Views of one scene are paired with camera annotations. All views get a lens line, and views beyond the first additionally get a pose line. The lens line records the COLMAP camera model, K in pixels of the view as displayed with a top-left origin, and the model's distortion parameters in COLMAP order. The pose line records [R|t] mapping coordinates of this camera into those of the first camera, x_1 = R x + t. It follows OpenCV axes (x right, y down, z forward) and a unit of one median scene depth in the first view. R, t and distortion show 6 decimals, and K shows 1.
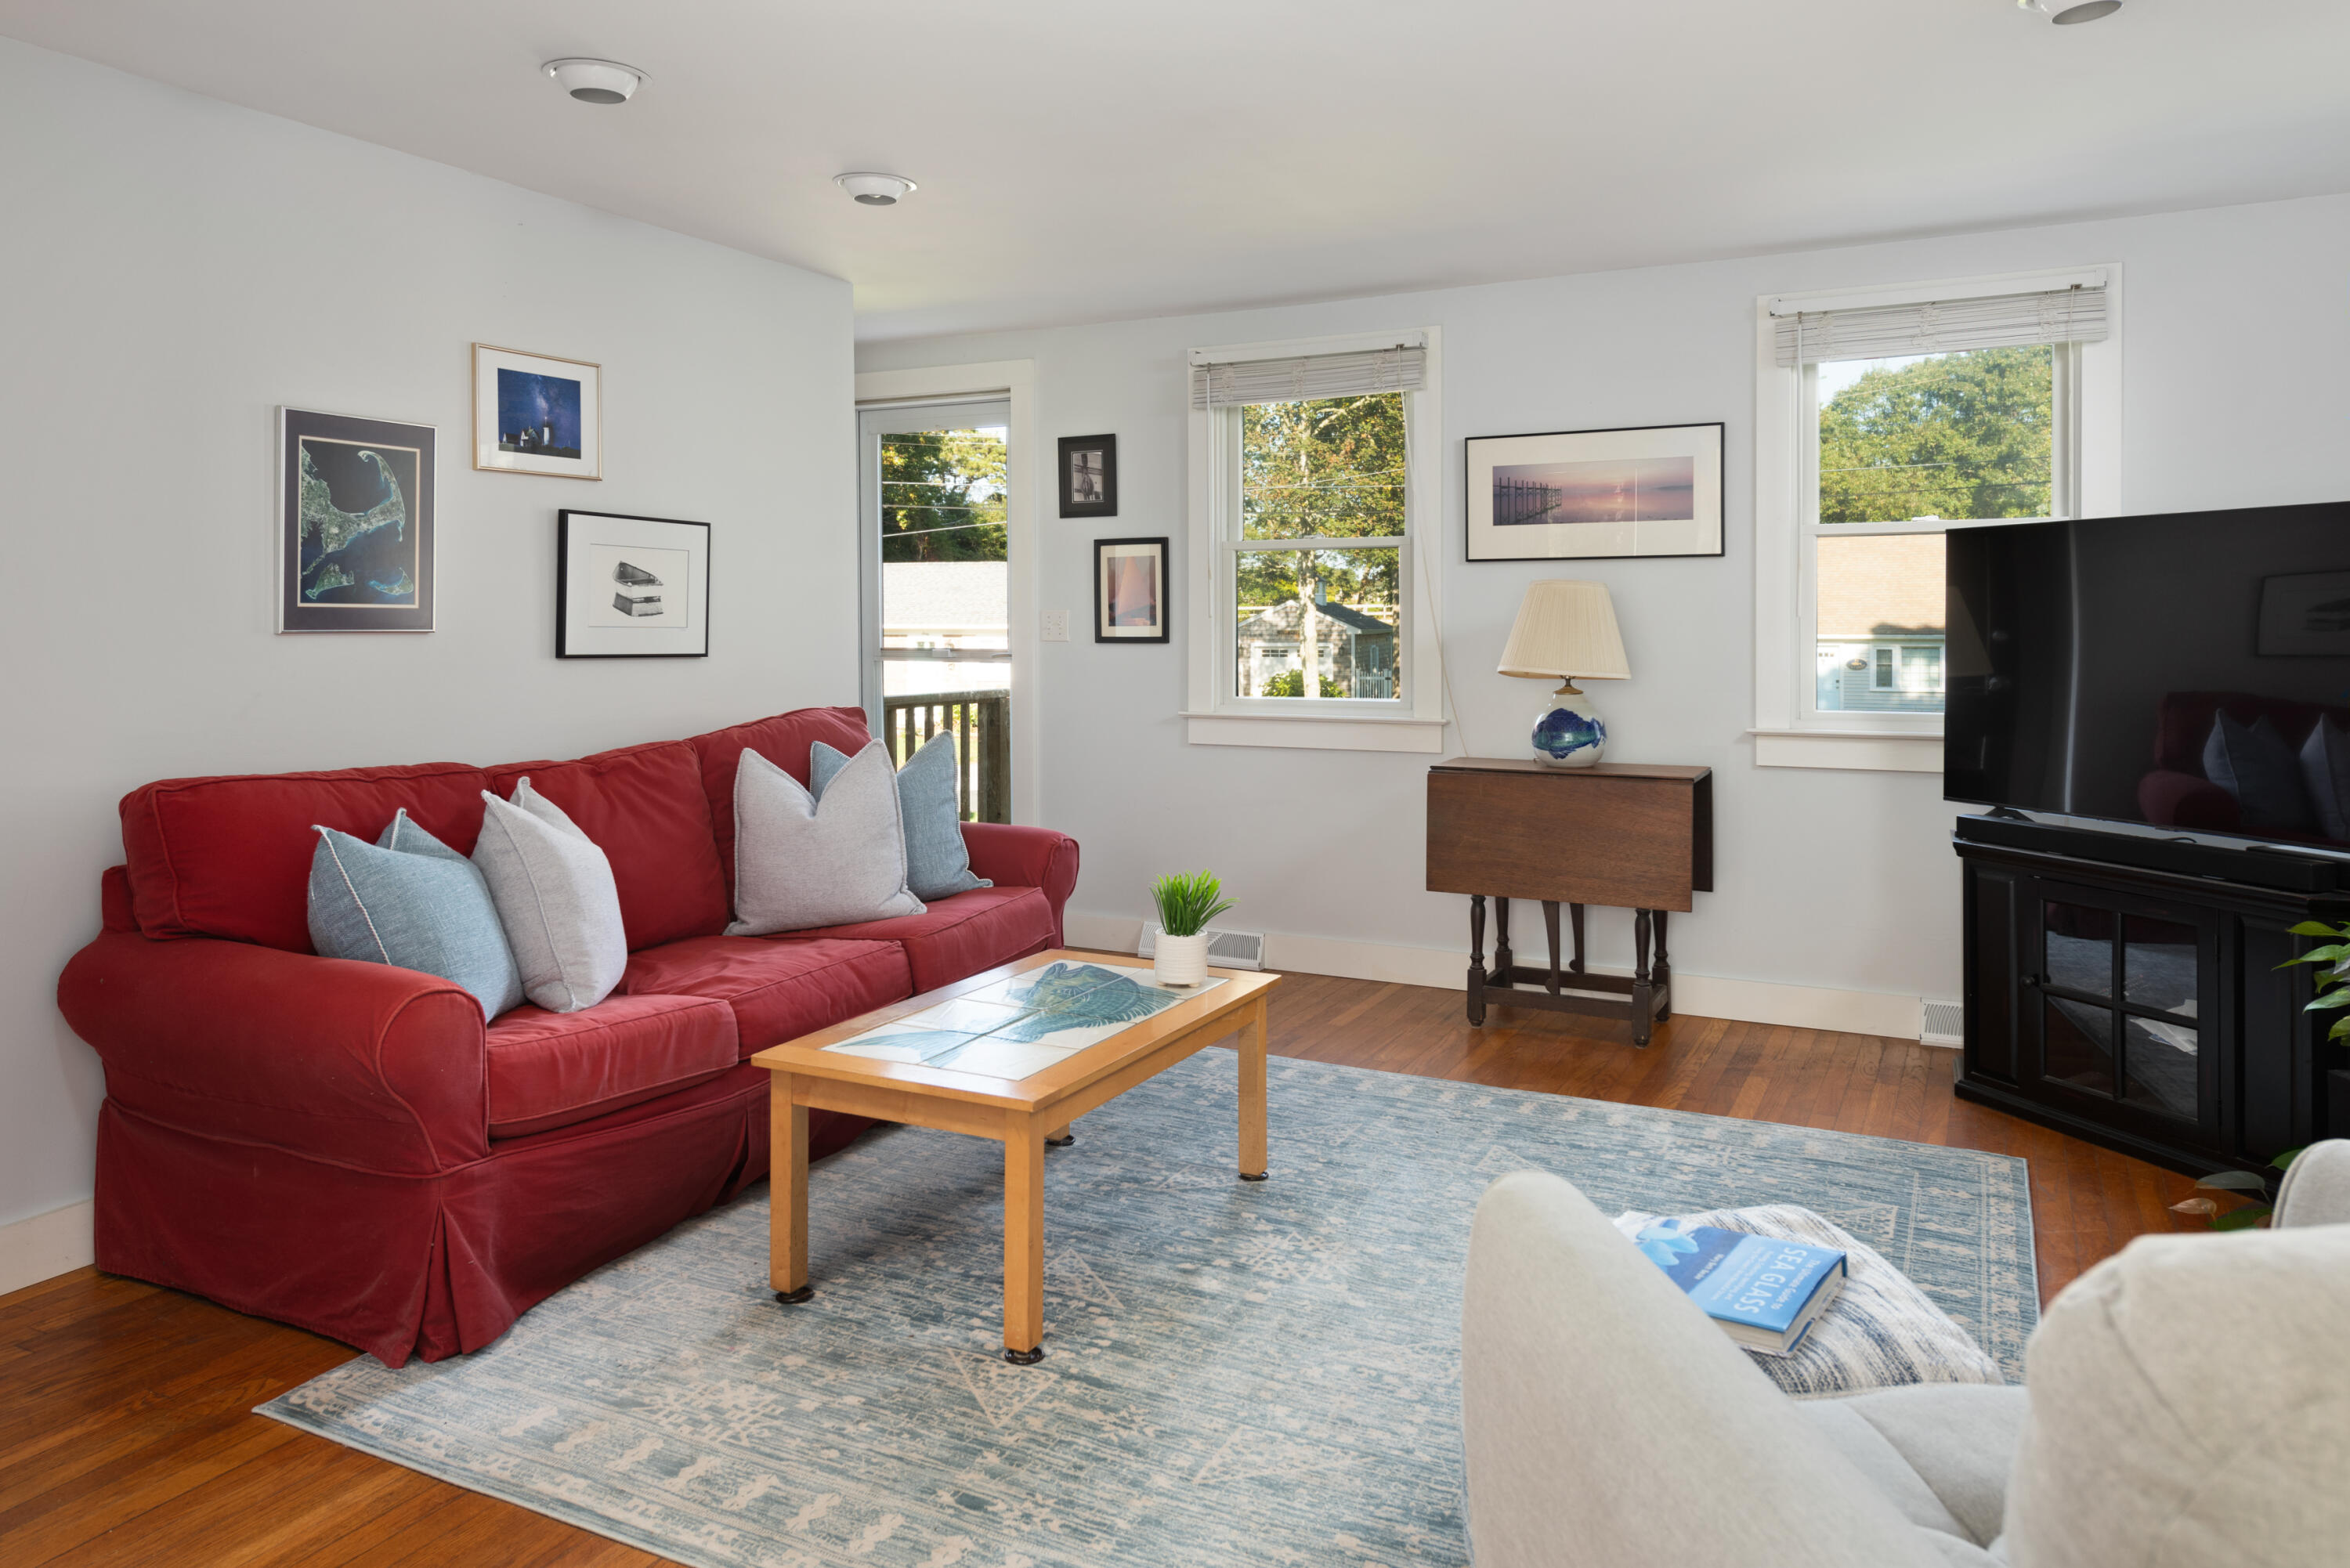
lens RADIAL K [[1543.1, 0, 1144.1], [0, 1543.1, 782.0], [0, 0, 1]] dist [0.022836, -0.005166]
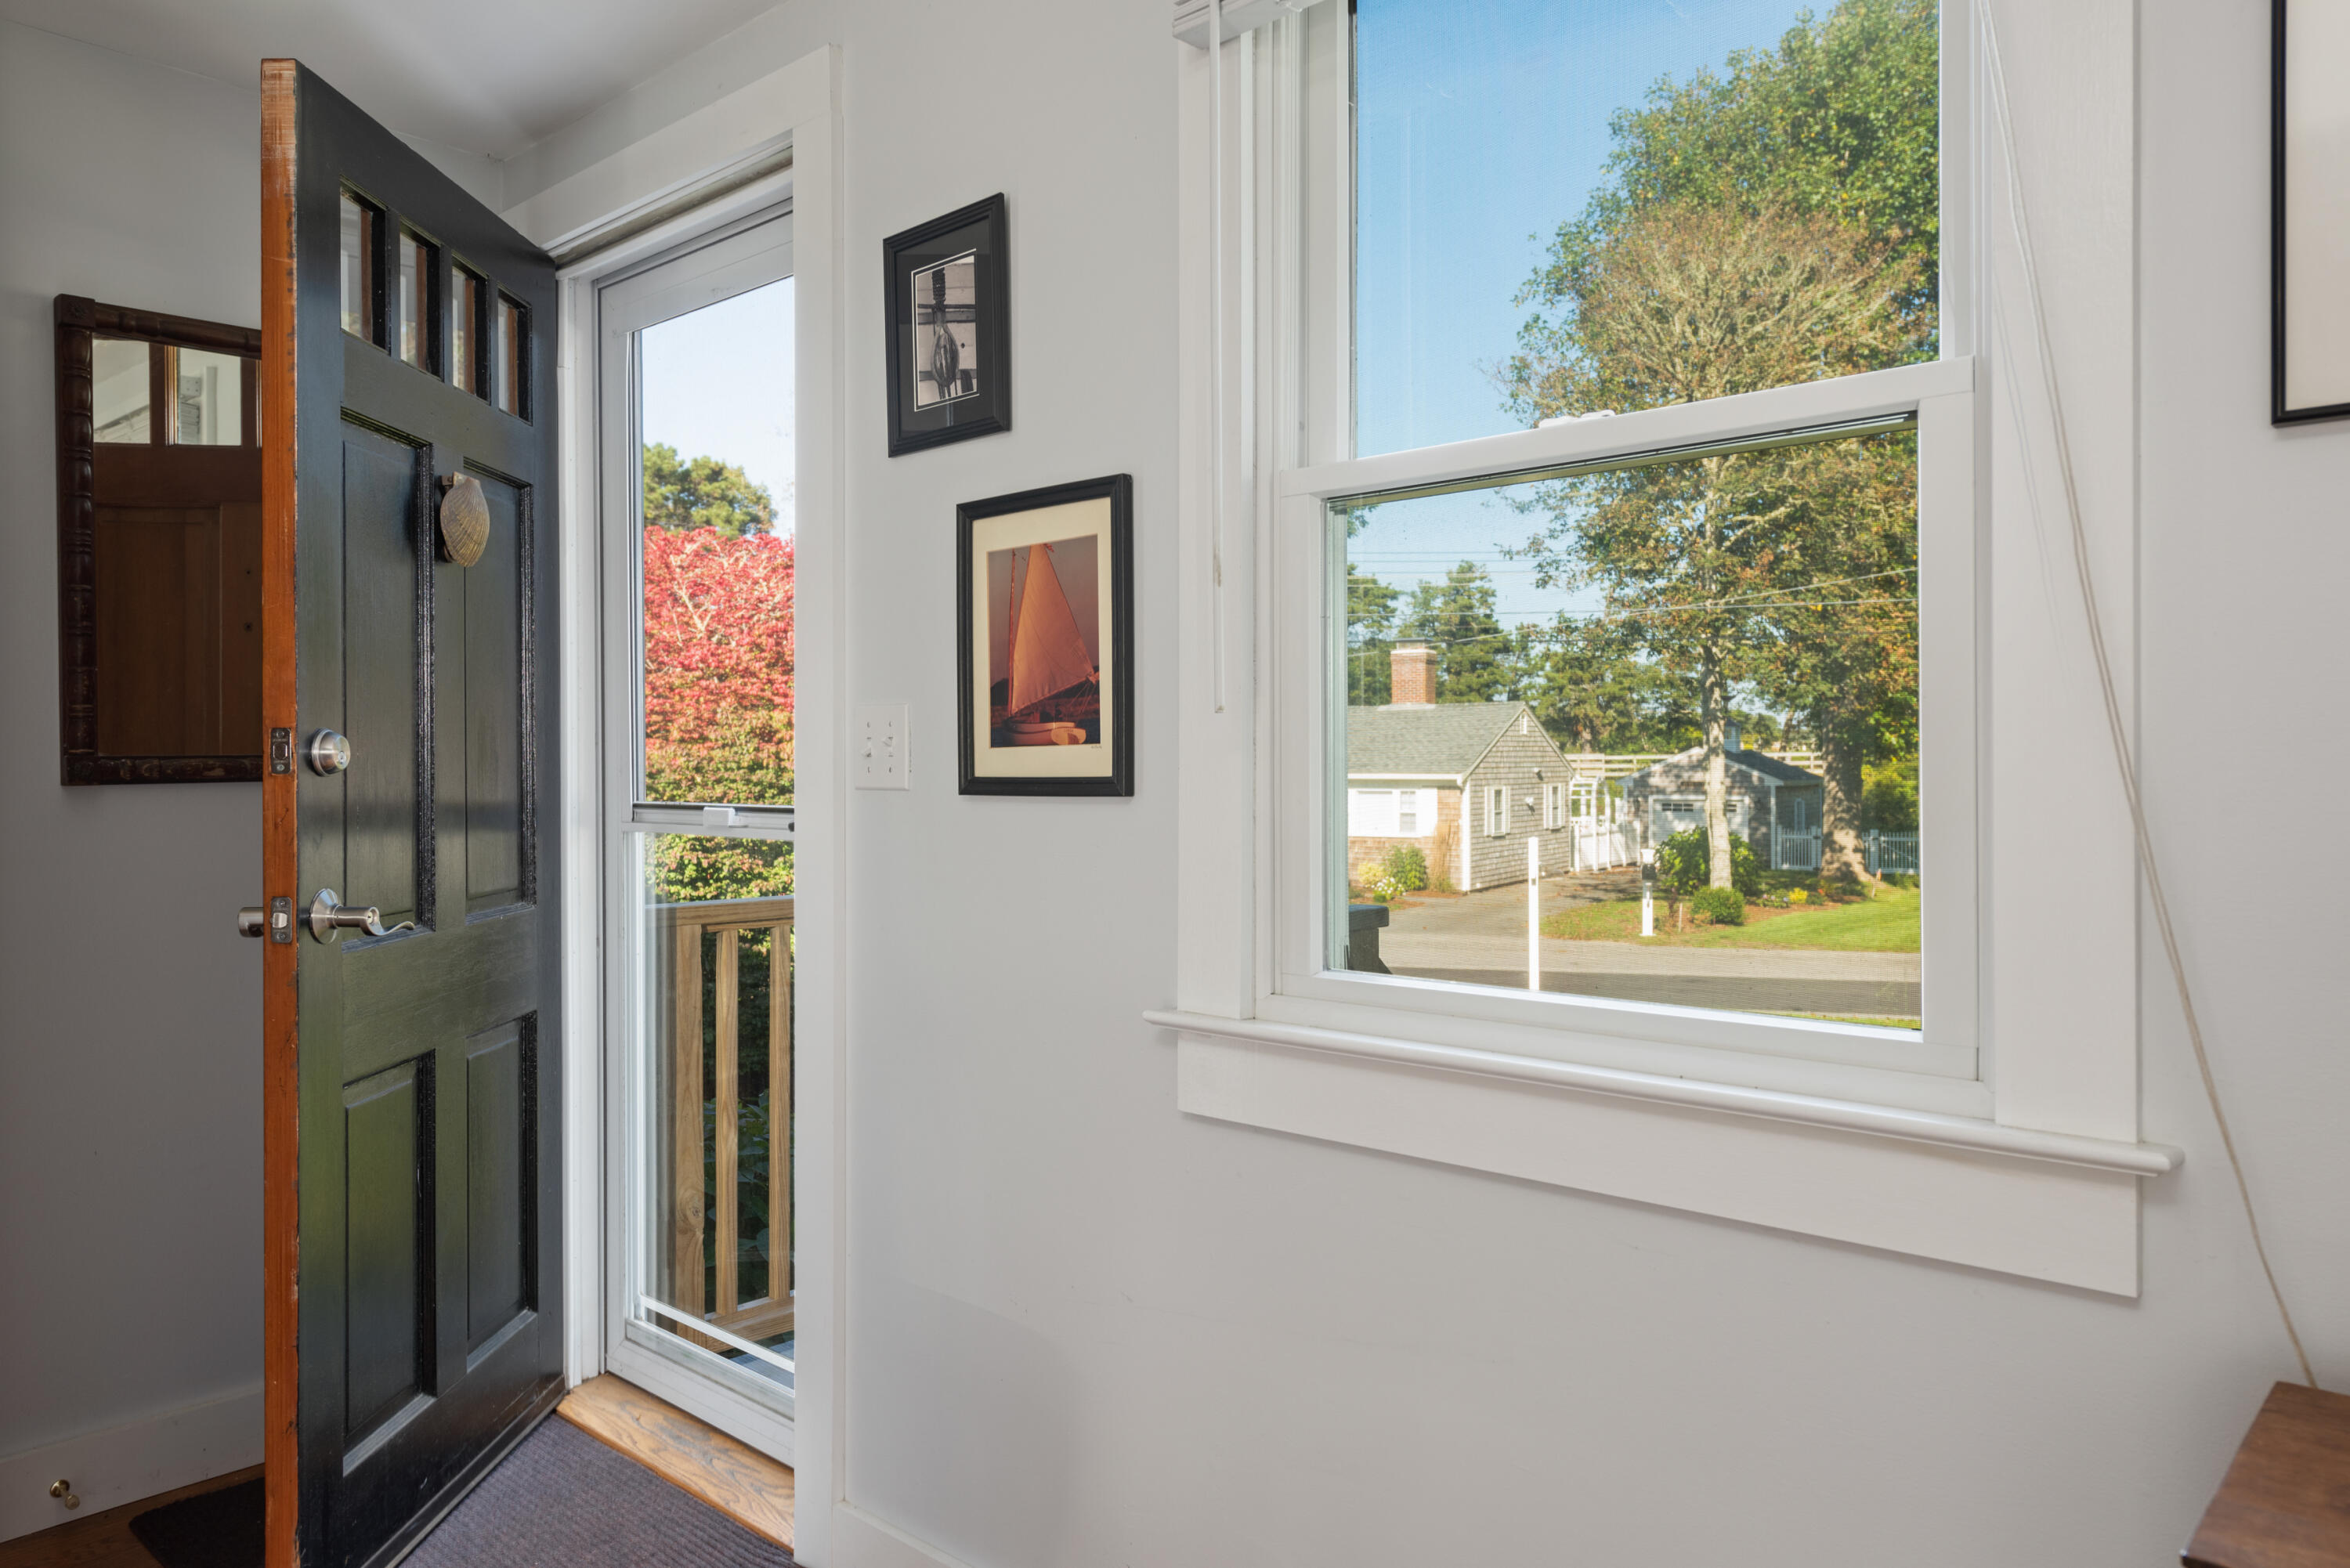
lens RADIAL K [[1543.1, 0, 1144.1], [0, 1543.1, 782.0], [0, 0, 1]] dist [0.022836, -0.005166]
pose [[0.968117, 0.005949, -0.250428, 0.033488], [-0.030260, 0.995174, -0.093340, -0.021091], [0.248664, 0.097942, 0.963625, 0.230477]]
